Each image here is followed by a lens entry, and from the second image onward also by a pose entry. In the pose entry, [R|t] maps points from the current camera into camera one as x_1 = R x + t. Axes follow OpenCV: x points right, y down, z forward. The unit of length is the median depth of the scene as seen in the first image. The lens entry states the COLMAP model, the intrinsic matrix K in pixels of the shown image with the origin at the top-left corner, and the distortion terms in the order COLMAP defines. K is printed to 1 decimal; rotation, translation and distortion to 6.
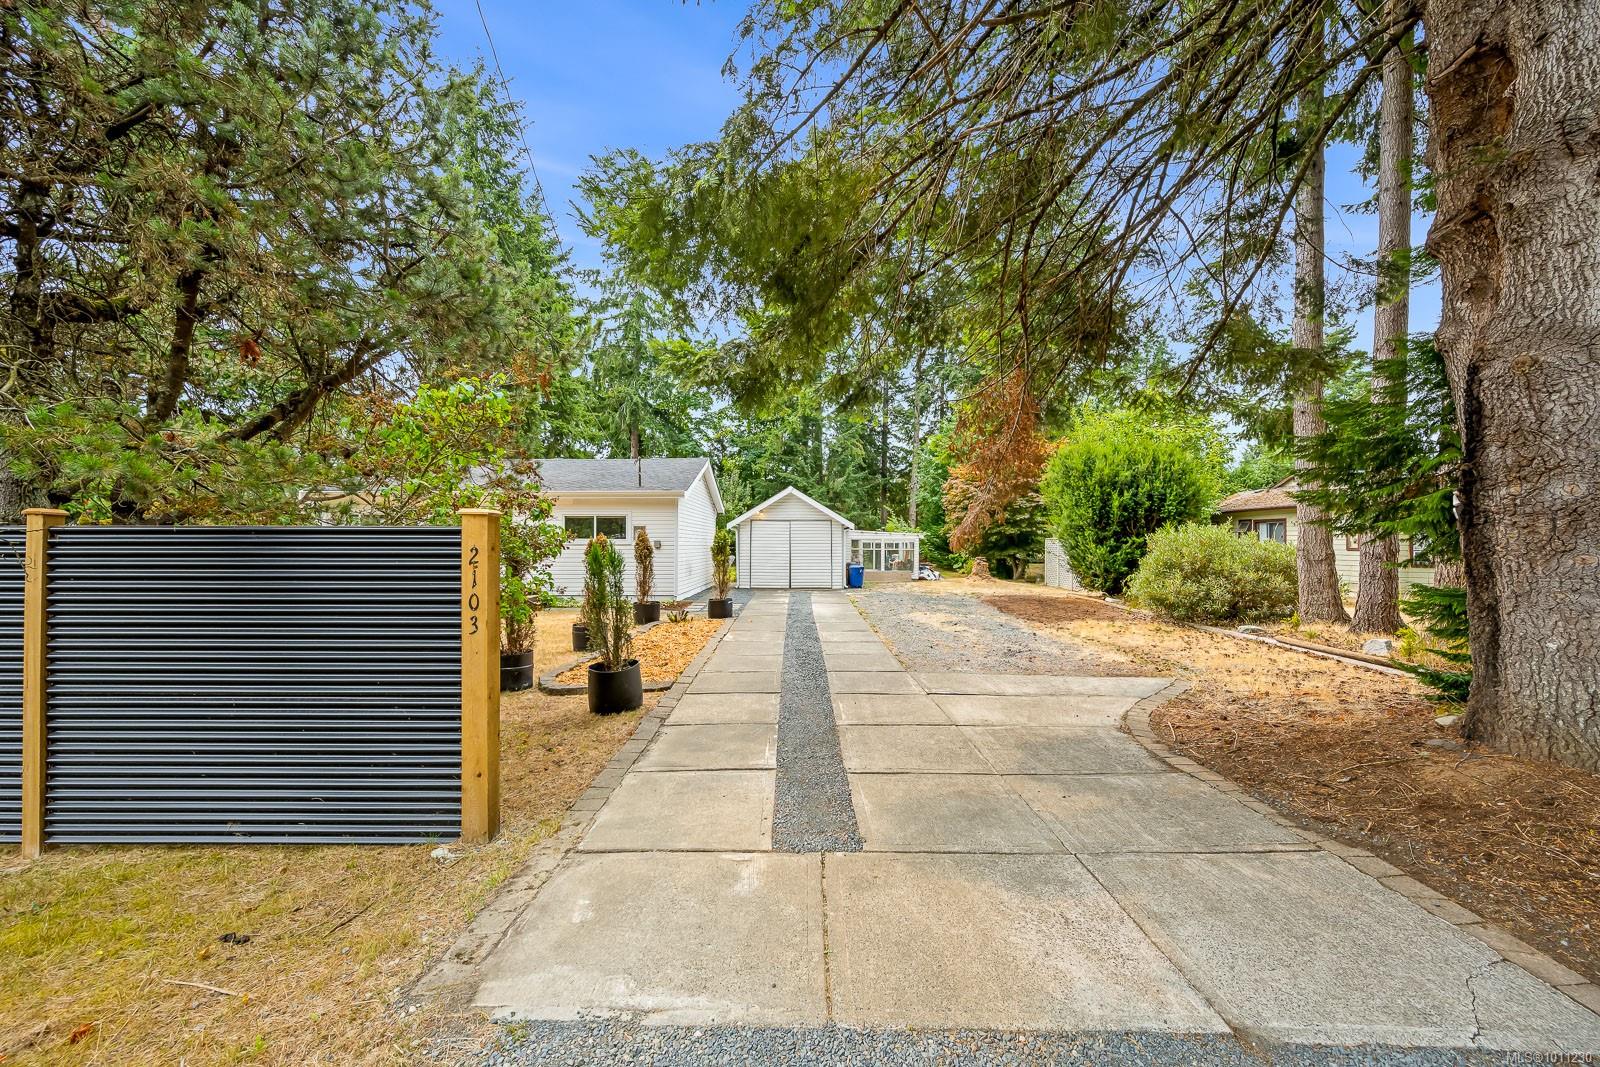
lens RADIAL K [[636.1, 0, 799.9], [0, 636.1, 539.1], [0, 0, 1]] dist [-0.000275, -0.000182]
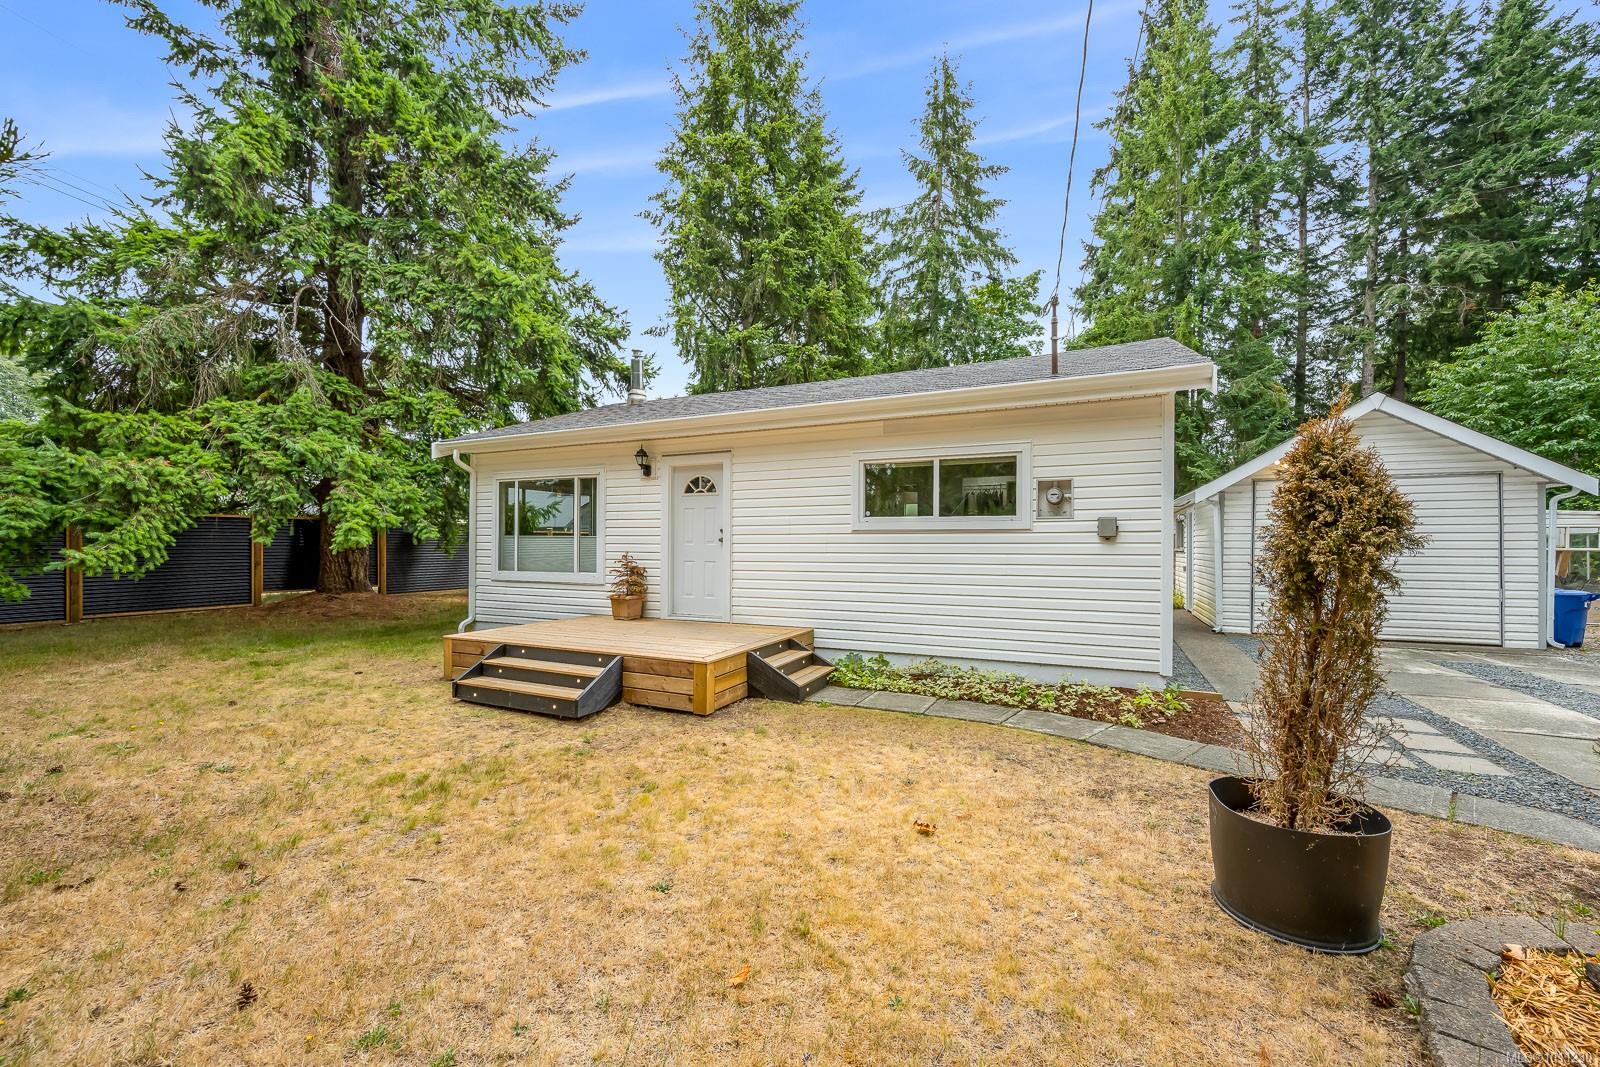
lens RADIAL K [[632.8, 0, 802.1], [0, 632.8, 544.9], [0, 0, 1]] dist [-0.001918, 0.000238]
pose [[0.911112, 0.001177, -0.412156, -0.233795], [0.001378, 0.999982, 0.005902, 0.015257], [0.412156, -0.005946, 0.911094, 0.597745]]
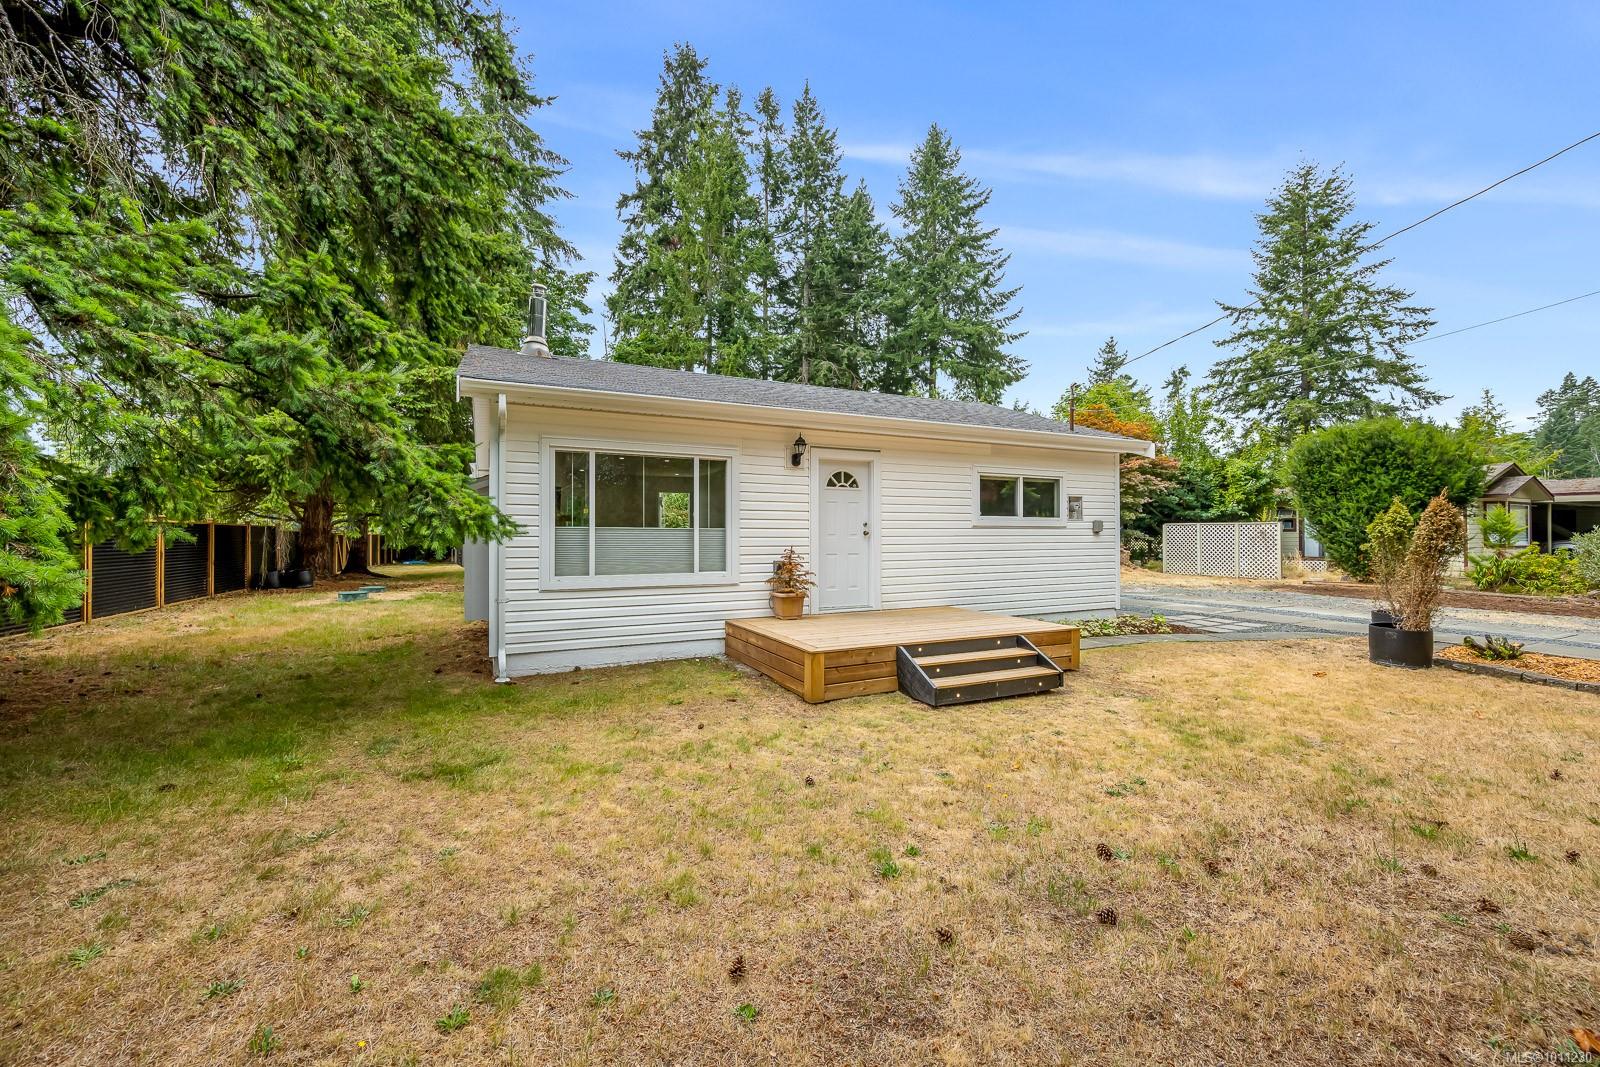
lens RADIAL K [[631.0, 0, 795.9], [0, 631.0, 531.5], [0, 0, 1]] dist [-0.001100, -0.000087]
pose [[0.896711, -0.000725, 0.442615, -0.755997], [0.000990, 0.999999, -0.000369, 0.012991], [-0.442615, 0.000769, 0.896712, 0.579201]]
